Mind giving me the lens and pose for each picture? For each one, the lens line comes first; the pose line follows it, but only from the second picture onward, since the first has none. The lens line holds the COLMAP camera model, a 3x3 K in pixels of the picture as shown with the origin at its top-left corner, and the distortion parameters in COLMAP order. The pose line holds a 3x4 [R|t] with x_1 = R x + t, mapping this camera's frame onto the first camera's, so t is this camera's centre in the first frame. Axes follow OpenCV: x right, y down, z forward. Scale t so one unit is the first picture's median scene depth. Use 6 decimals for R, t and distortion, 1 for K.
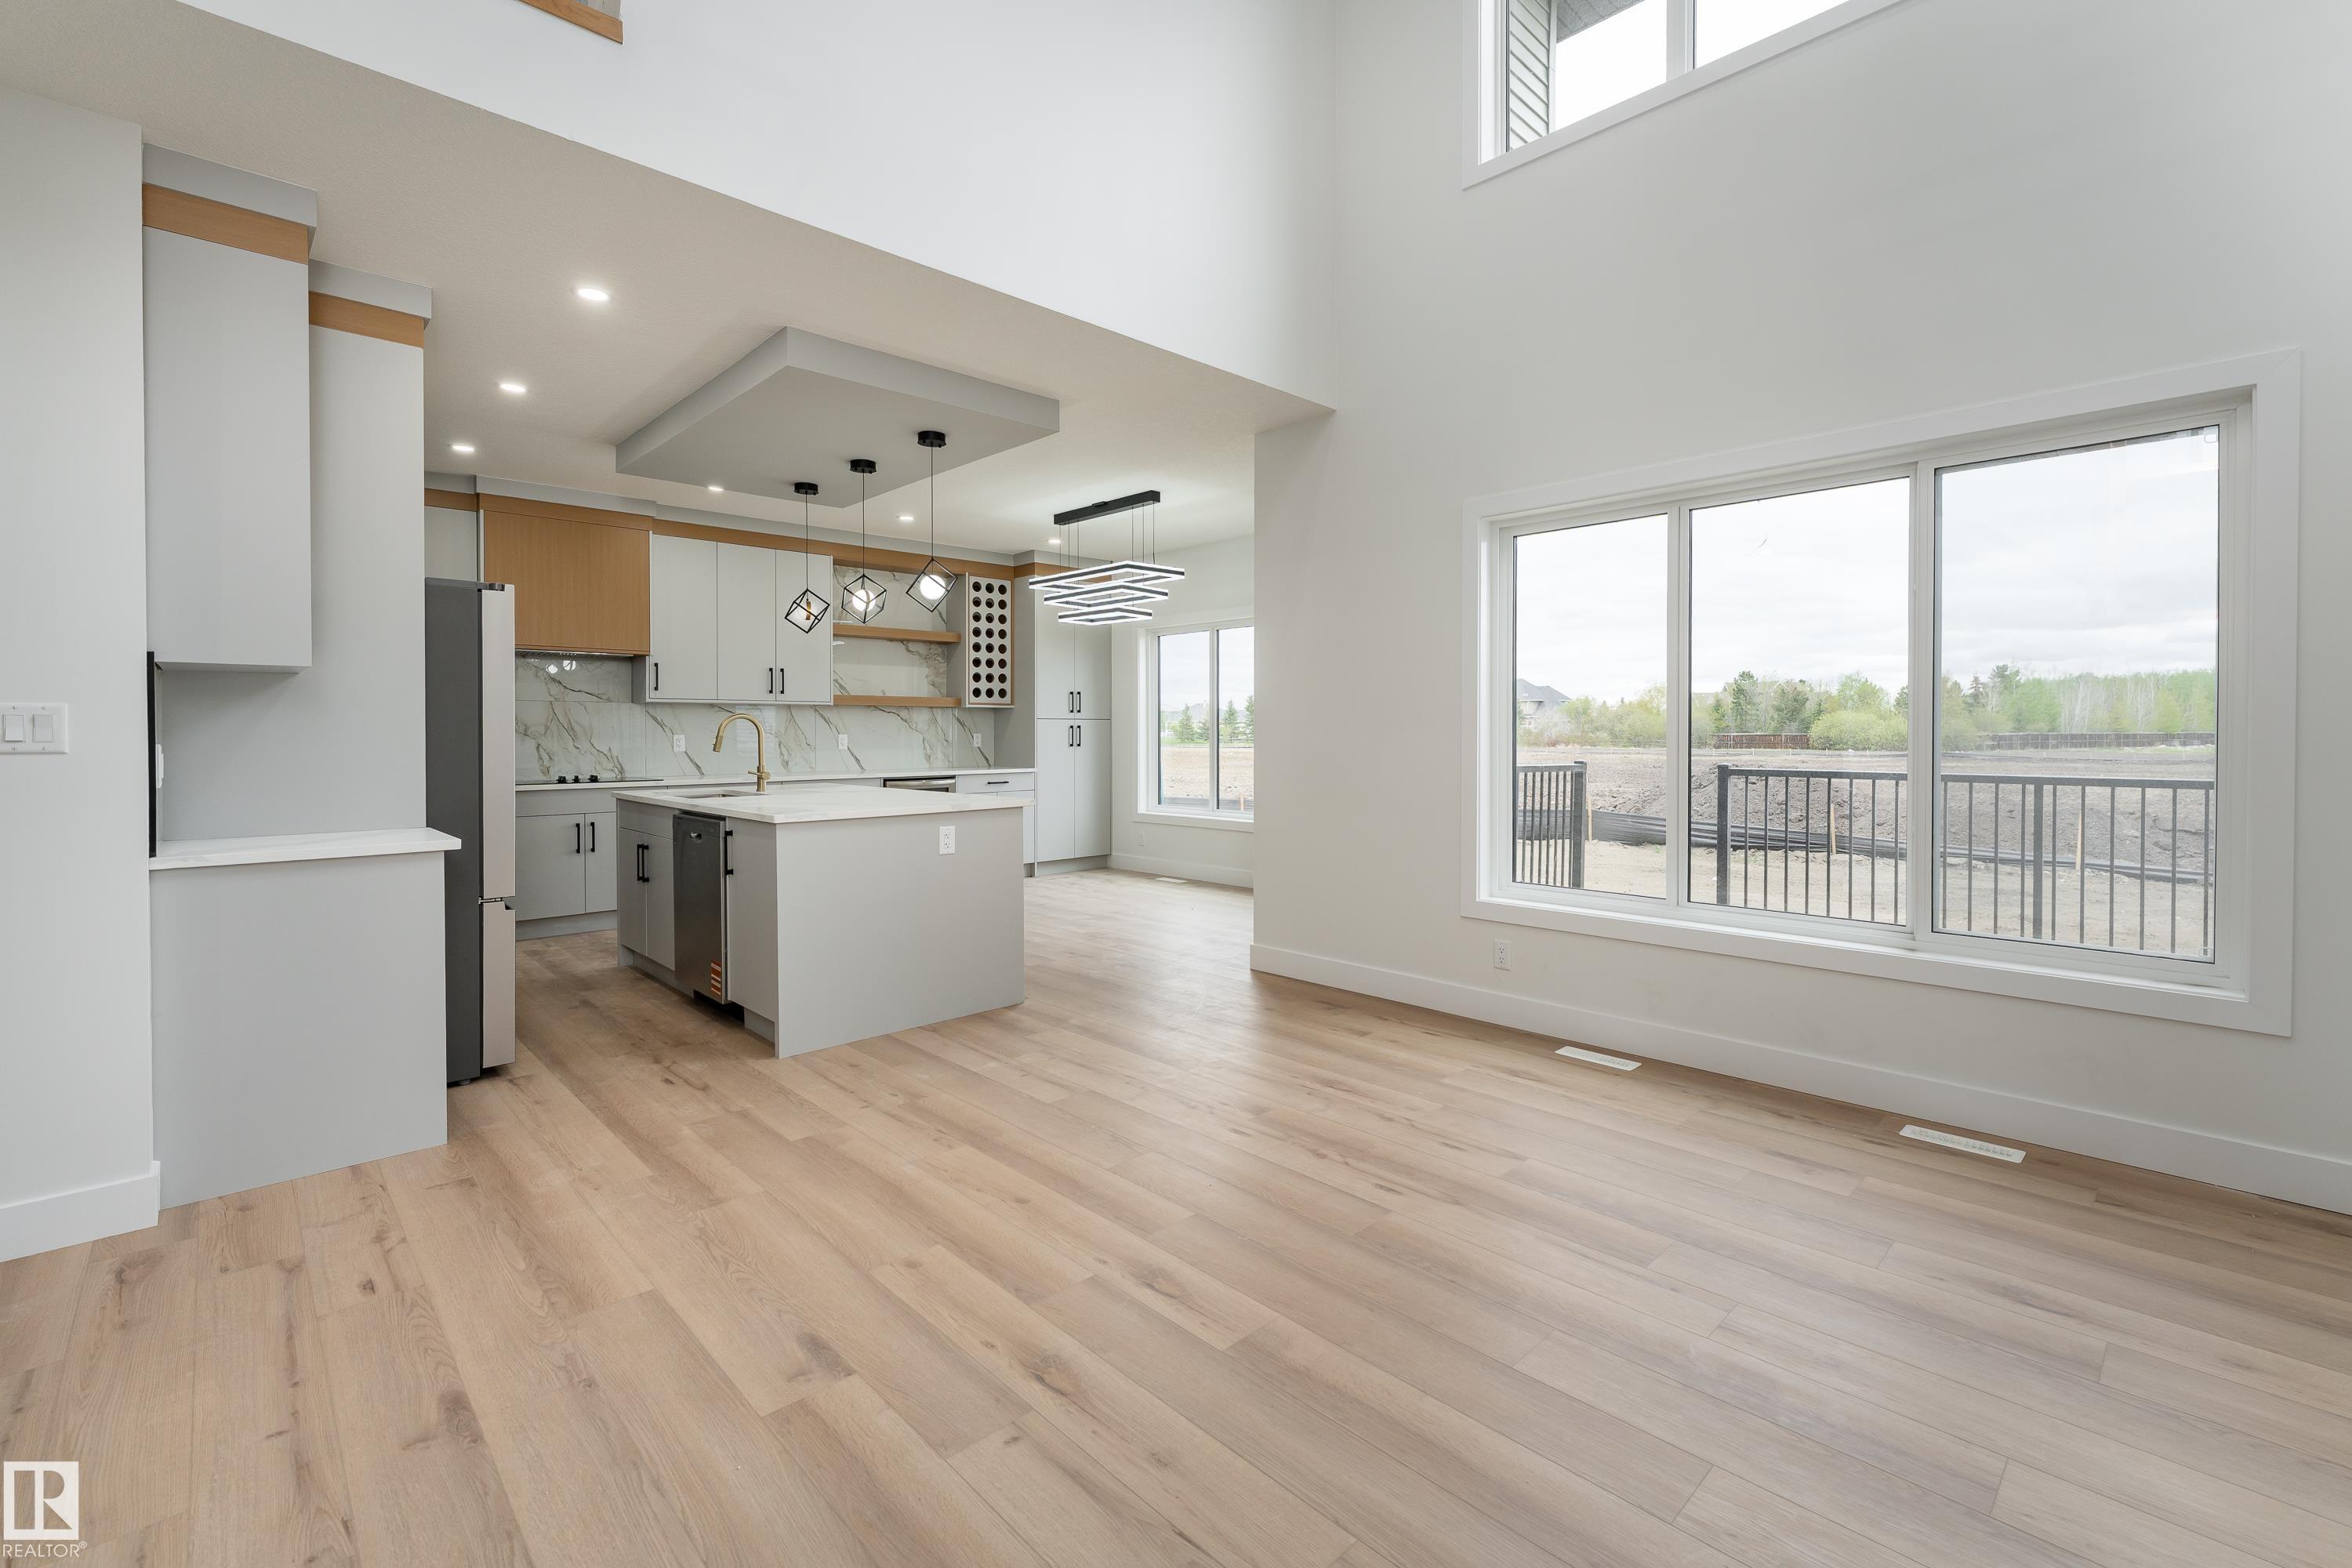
lens RADIAL K [[1003.3, 0, 1177.3], [0, 1003.3, 740.8], [0, 0, 1]] dist [0.000223, -0.000054]
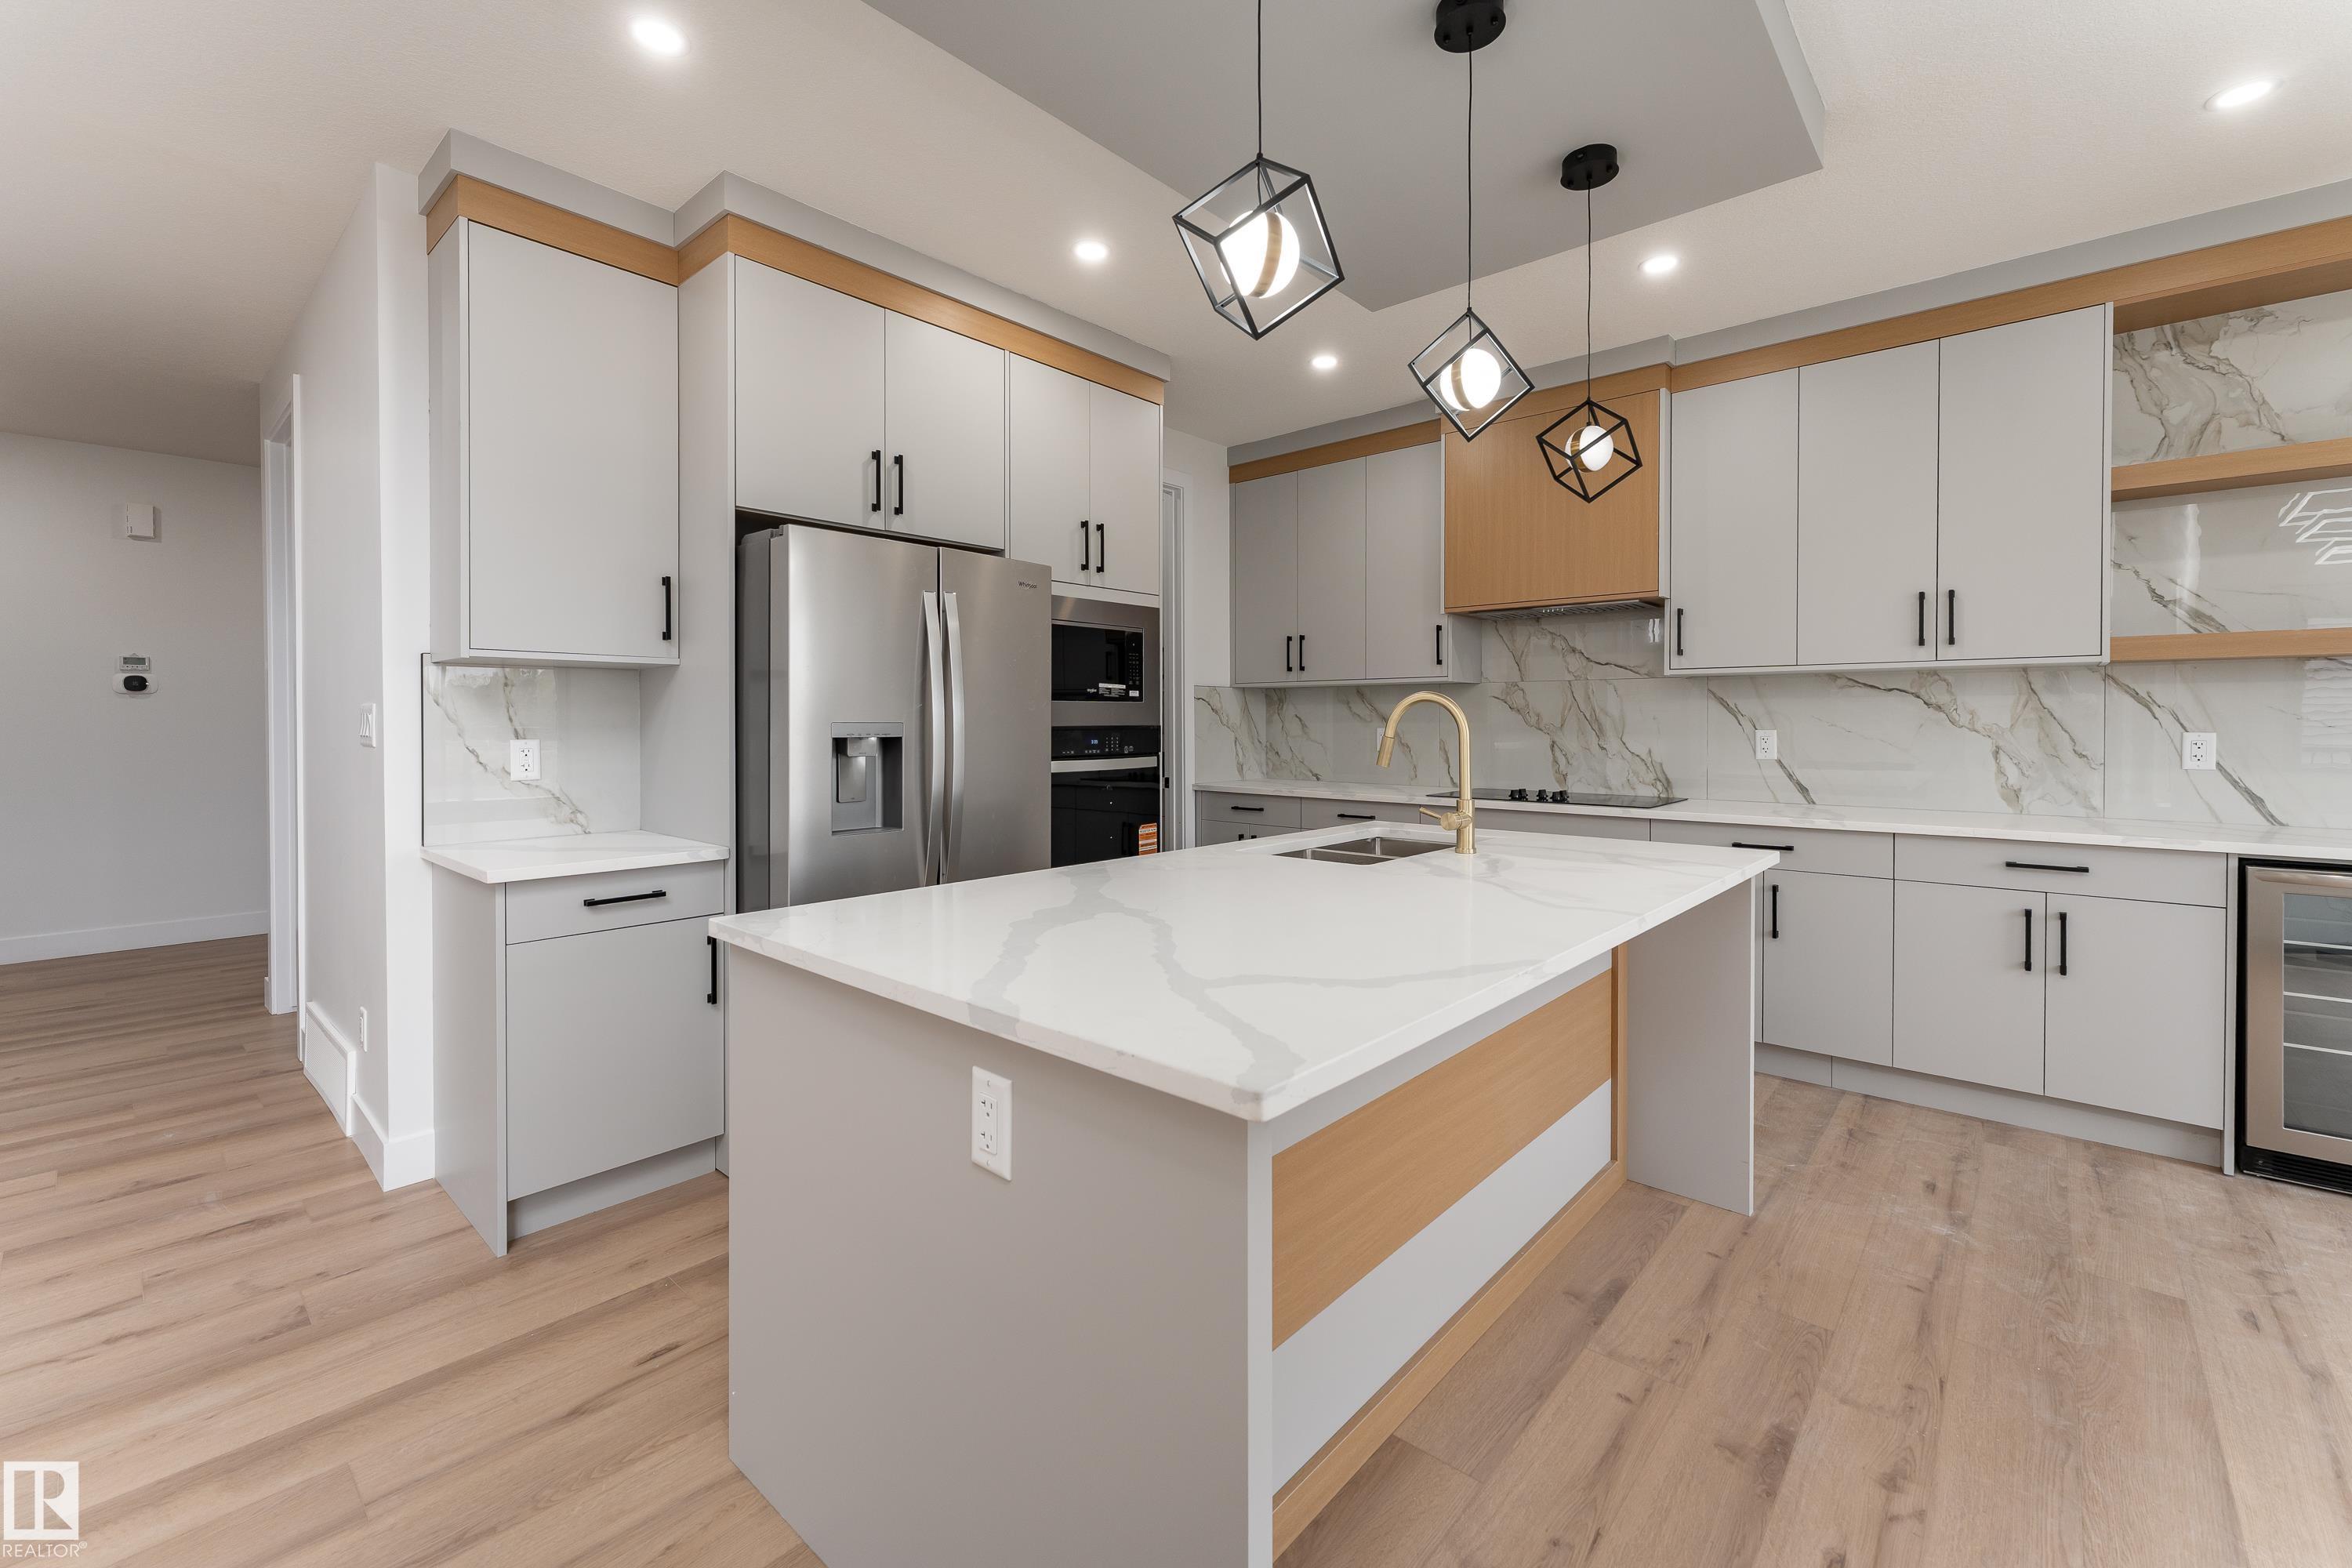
lens RADIAL K [[973.4, 0, 1192.6], [0, 973.4, 729.5], [0, 0, 1]] dist [0.001162, 0.000046]
pose [[0.083912, 0.011782, -0.996404, 0.071418], [-0.008197, 0.999904, 0.011133, -0.023582], [0.996439, 0.007234, 0.084000, 1.496068]]
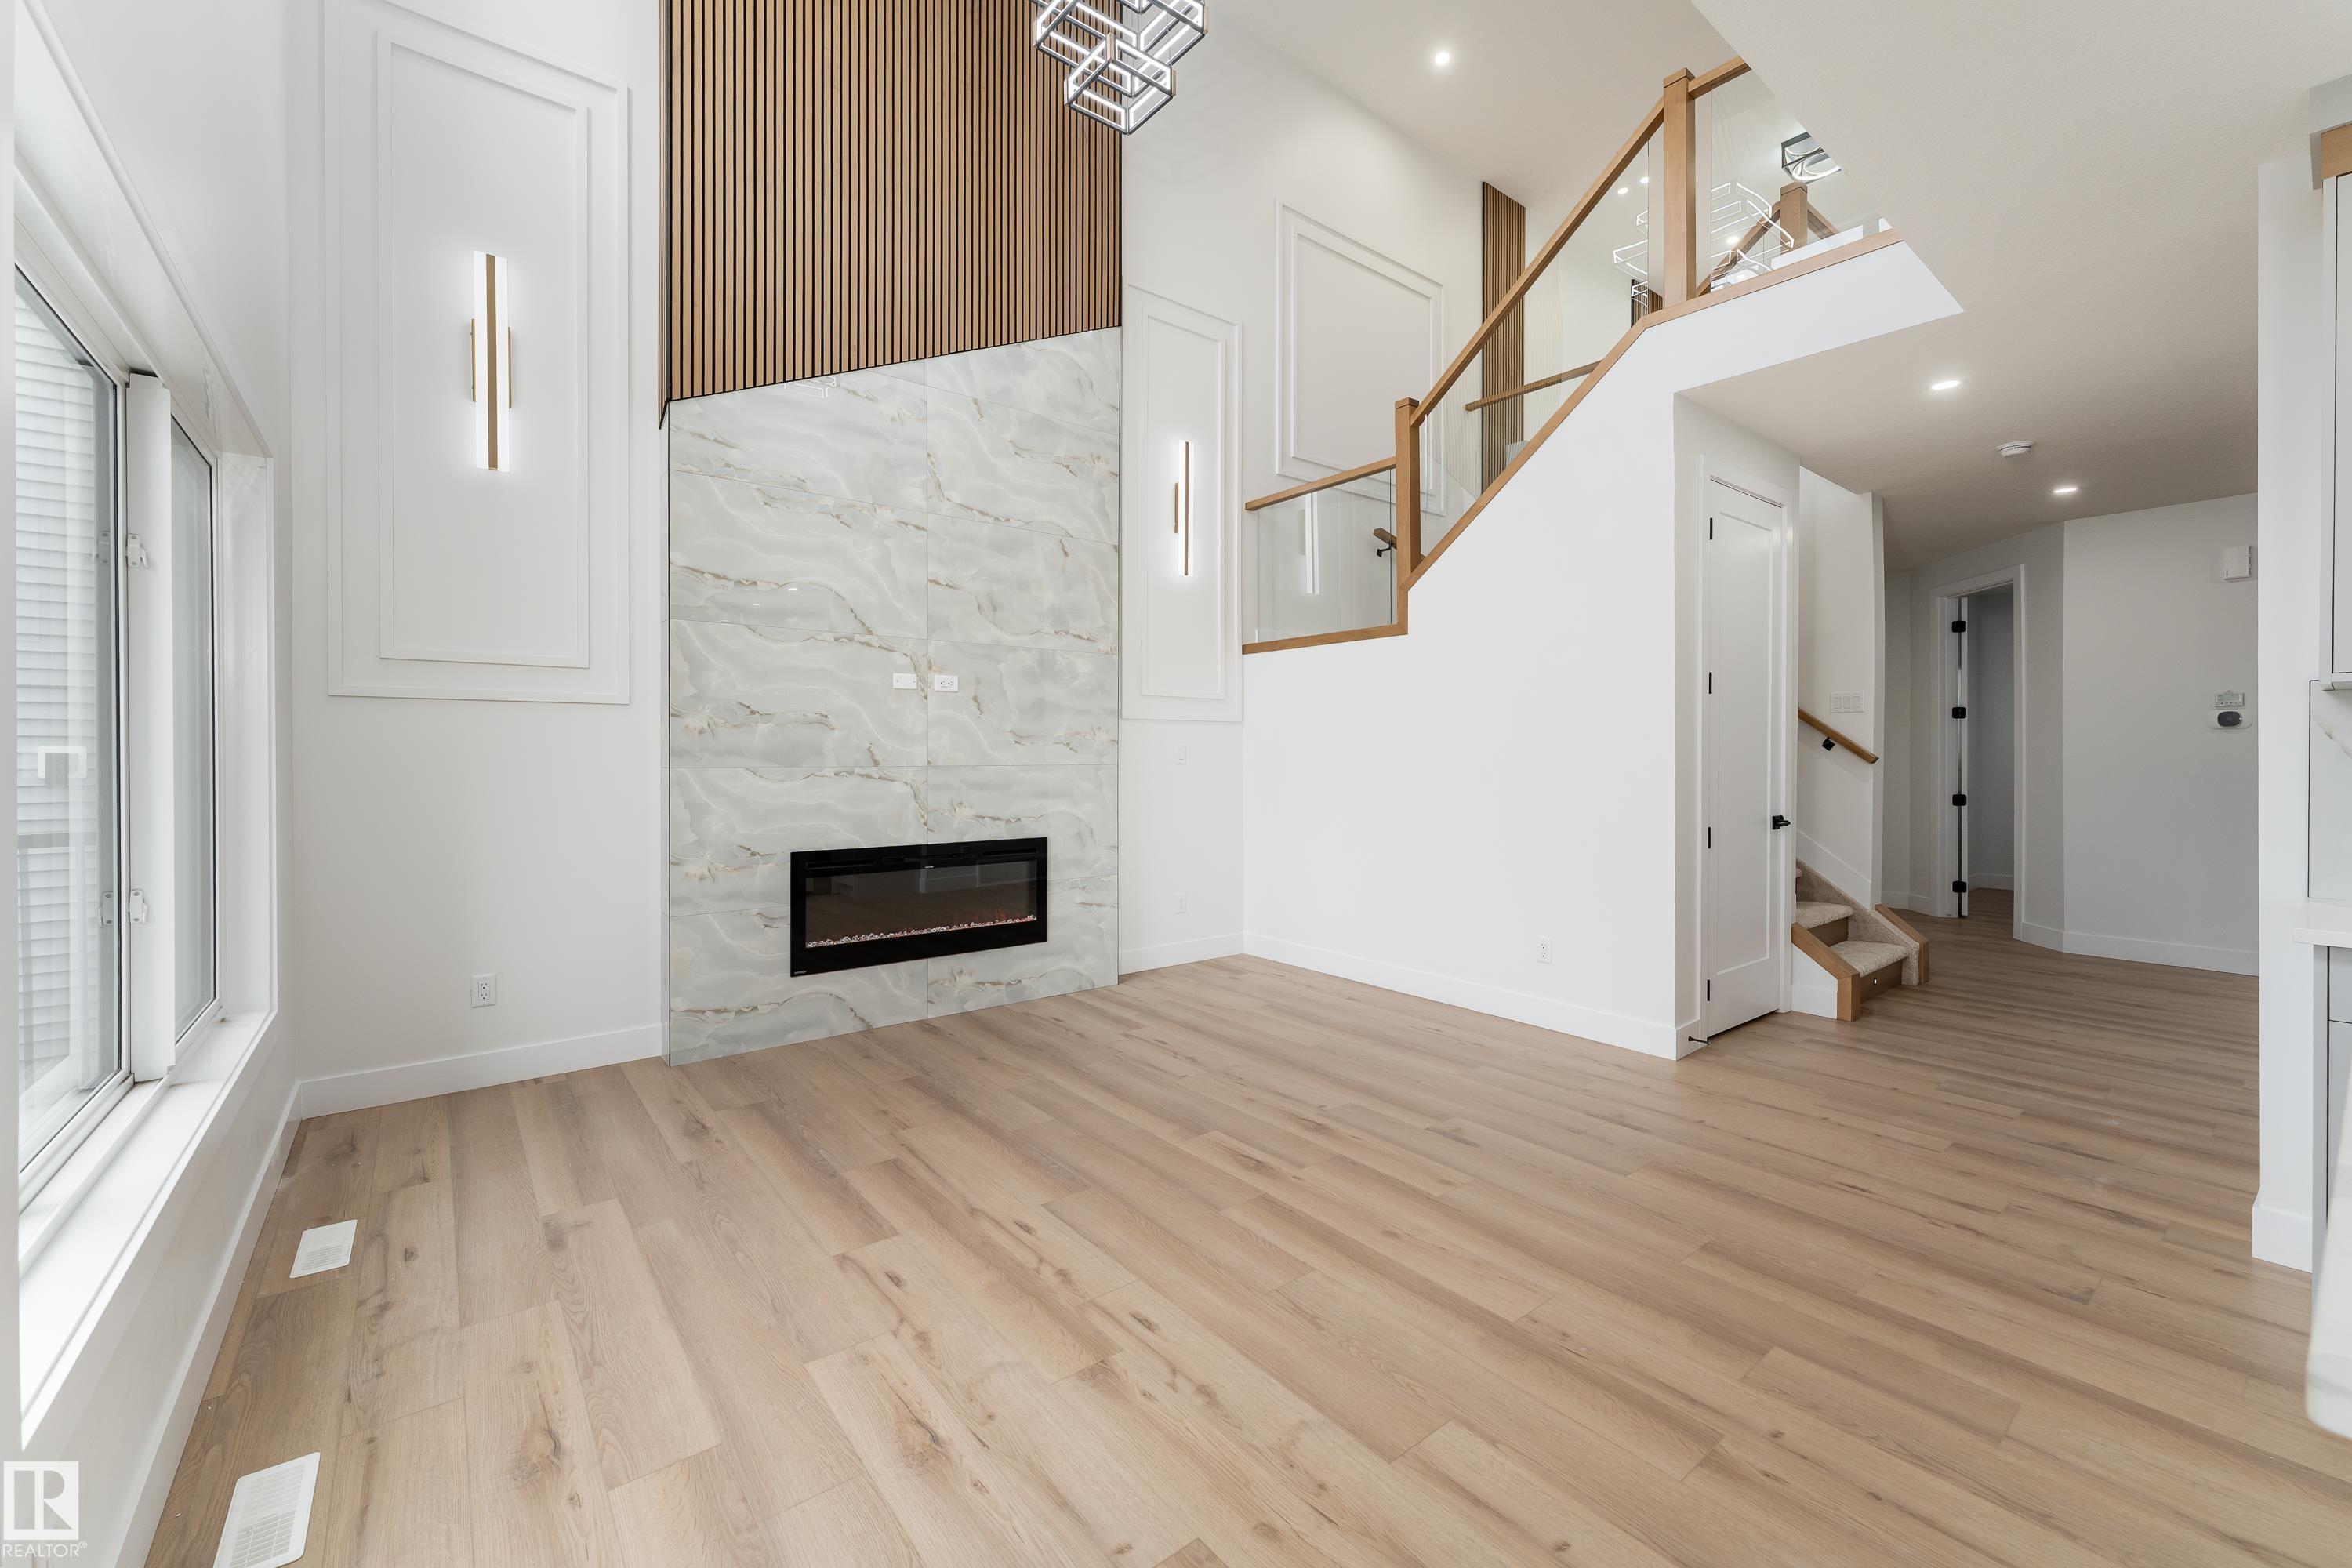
lens RADIAL K [[944.8, 0, 1166.1], [0, 944.8, 755.0], [0, 0, 1]] dist [0.002656, 0.000095]
pose [[-0.994816, 0.003621, 0.101631, -0.025627], [0.004568, 0.999948, 0.009090, -0.029004], [-0.101593, 0.009507, -0.994781, 1.738938]]
